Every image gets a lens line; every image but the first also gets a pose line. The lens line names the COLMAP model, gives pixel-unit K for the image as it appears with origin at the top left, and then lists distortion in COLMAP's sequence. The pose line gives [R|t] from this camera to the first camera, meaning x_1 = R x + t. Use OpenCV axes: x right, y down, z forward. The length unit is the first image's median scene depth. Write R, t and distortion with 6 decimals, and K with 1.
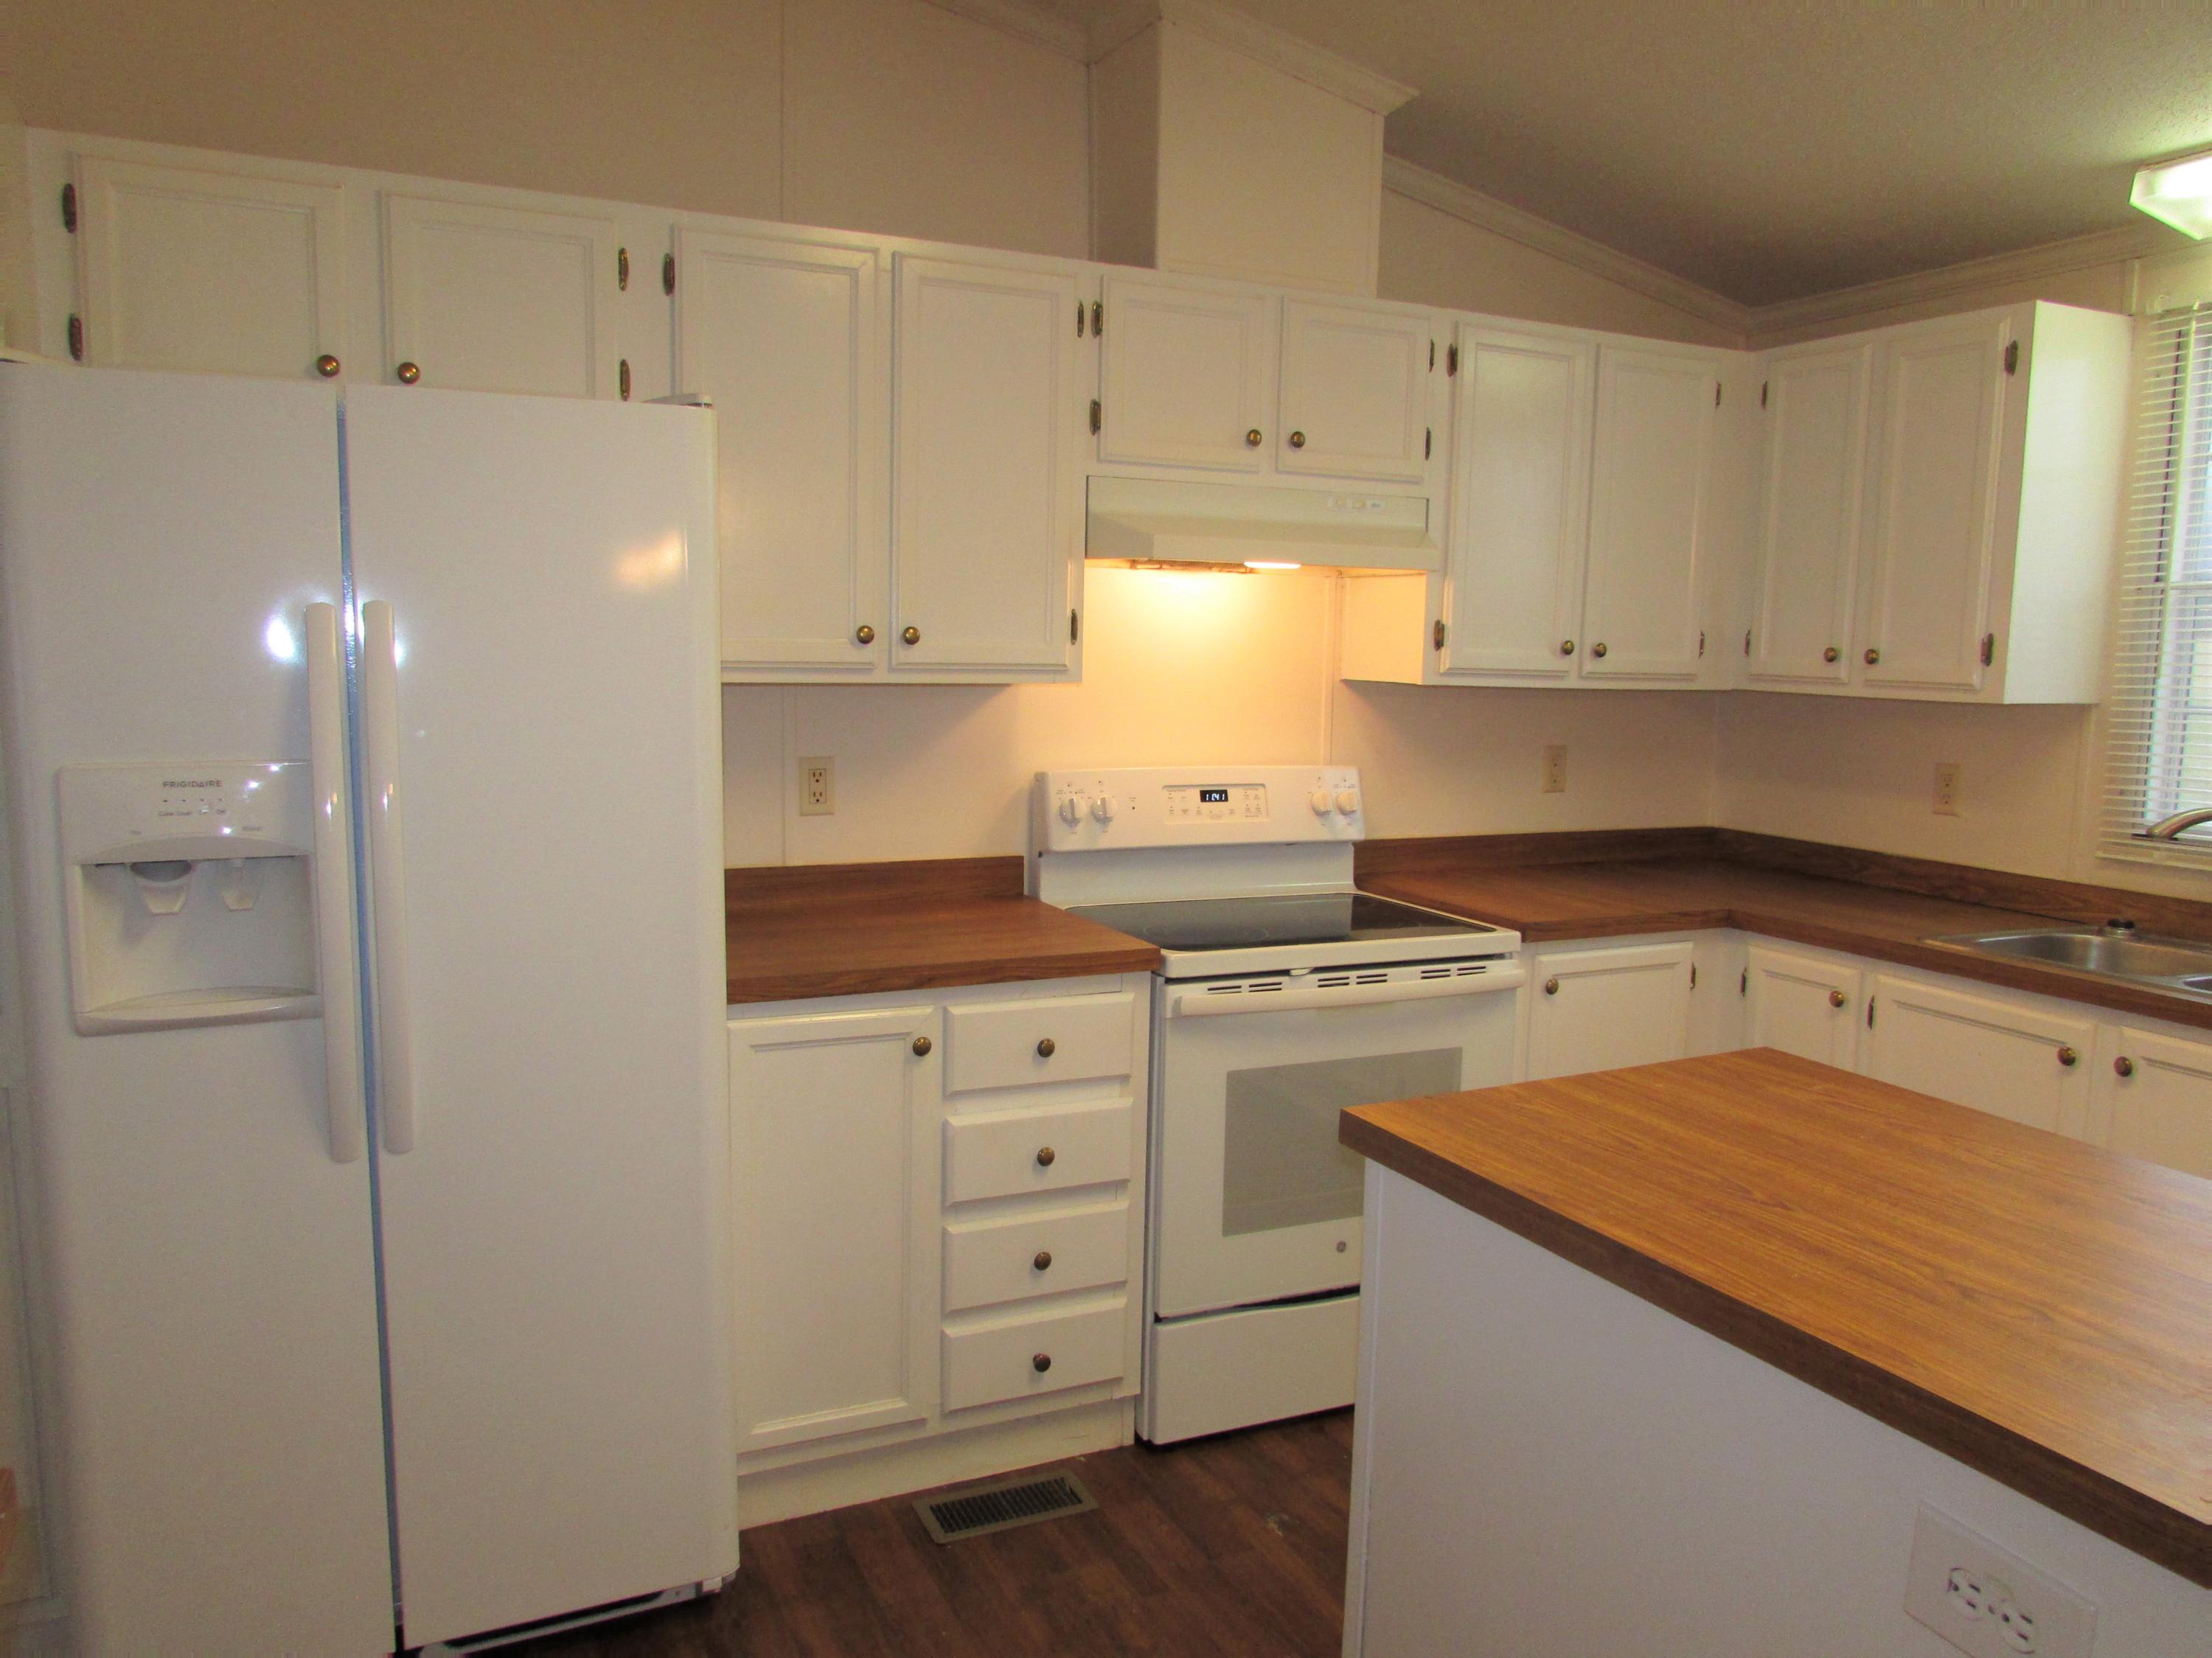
lens RADIAL K [[1599.5, 0, 1105.2], [0, 1599.5, 822.1], [0, 0, 1]] dist [-0.018457, 0.000026]
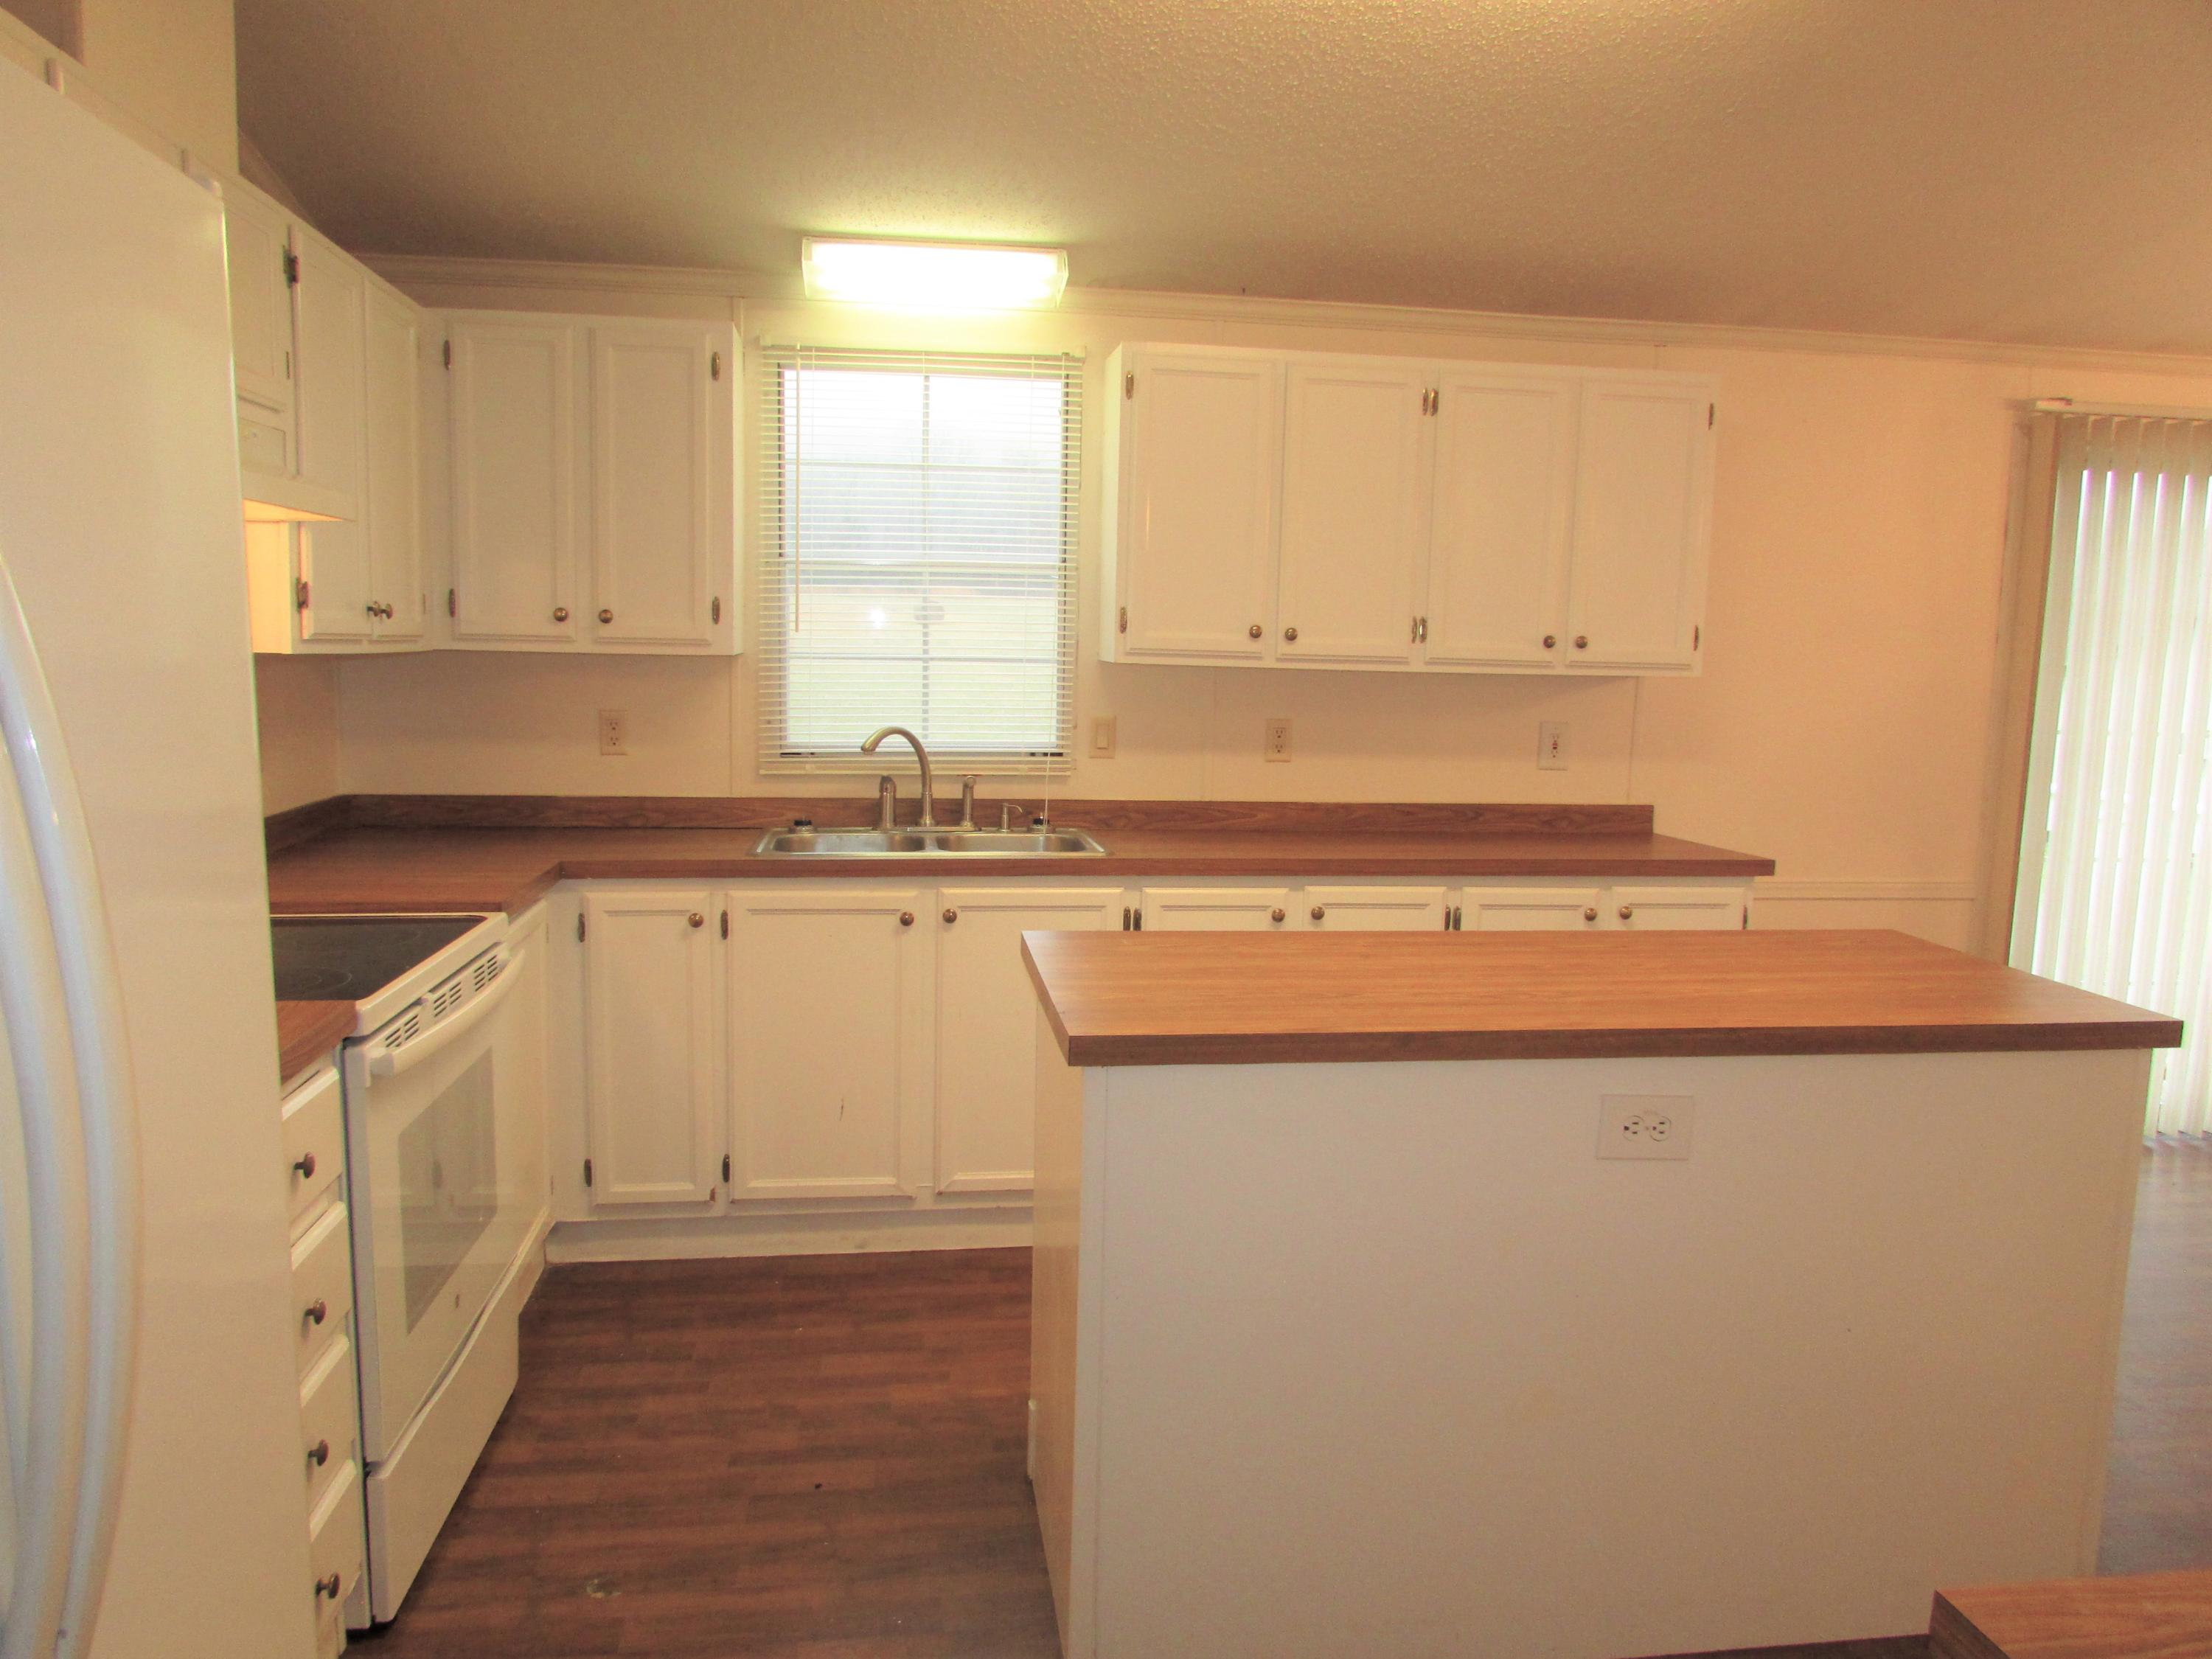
lens RADIAL K [[1599.7, 0, 1109.2], [0, 1599.7, 825.2], [0, 0, 1]] dist [-0.018457, 0.000026]
pose [[0.286275, -0.130705, 0.949191, -0.402240], [0.090529, 0.989910, 0.109008, -0.040784], [-0.953861, 0.054723, 0.295219, 0.286221]]
